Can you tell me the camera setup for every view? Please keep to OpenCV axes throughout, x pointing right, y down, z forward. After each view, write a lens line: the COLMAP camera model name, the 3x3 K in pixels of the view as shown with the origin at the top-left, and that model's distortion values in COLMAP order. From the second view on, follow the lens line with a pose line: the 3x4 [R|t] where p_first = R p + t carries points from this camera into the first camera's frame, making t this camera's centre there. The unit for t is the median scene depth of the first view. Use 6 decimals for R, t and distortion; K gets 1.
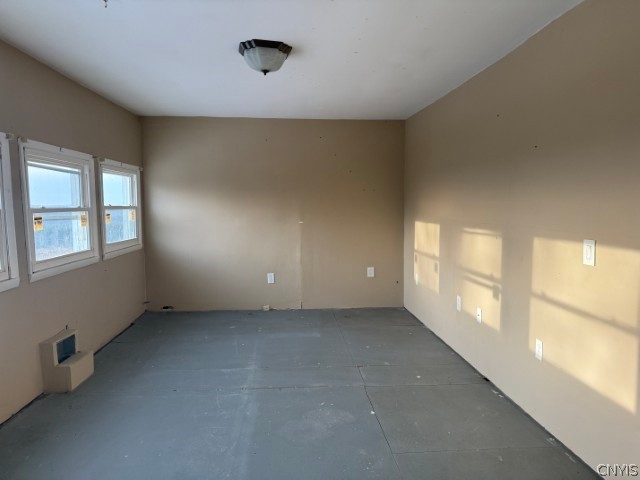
lens RADIAL K [[452.9, 0, 319.1], [0, 452.9, 242.6], [0, 0, 1]] dist [0.093334, -0.159434]
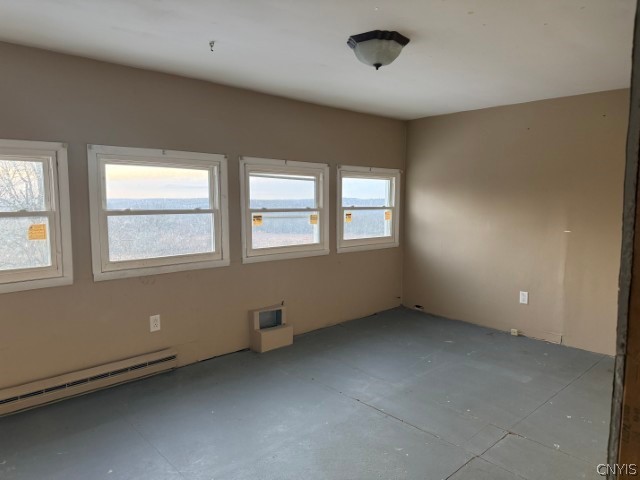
lens RADIAL K [[452.9, 0, 319.1], [0, 452.9, 242.6], [0, 0, 1]] dist [0.093334, -0.159434]
pose [[0.615318, 0.088844, -0.783256, 0.401427], [-0.077726, 0.995624, 0.051872, -0.045503], [0.784437, 0.028961, 0.619532, 0.250234]]
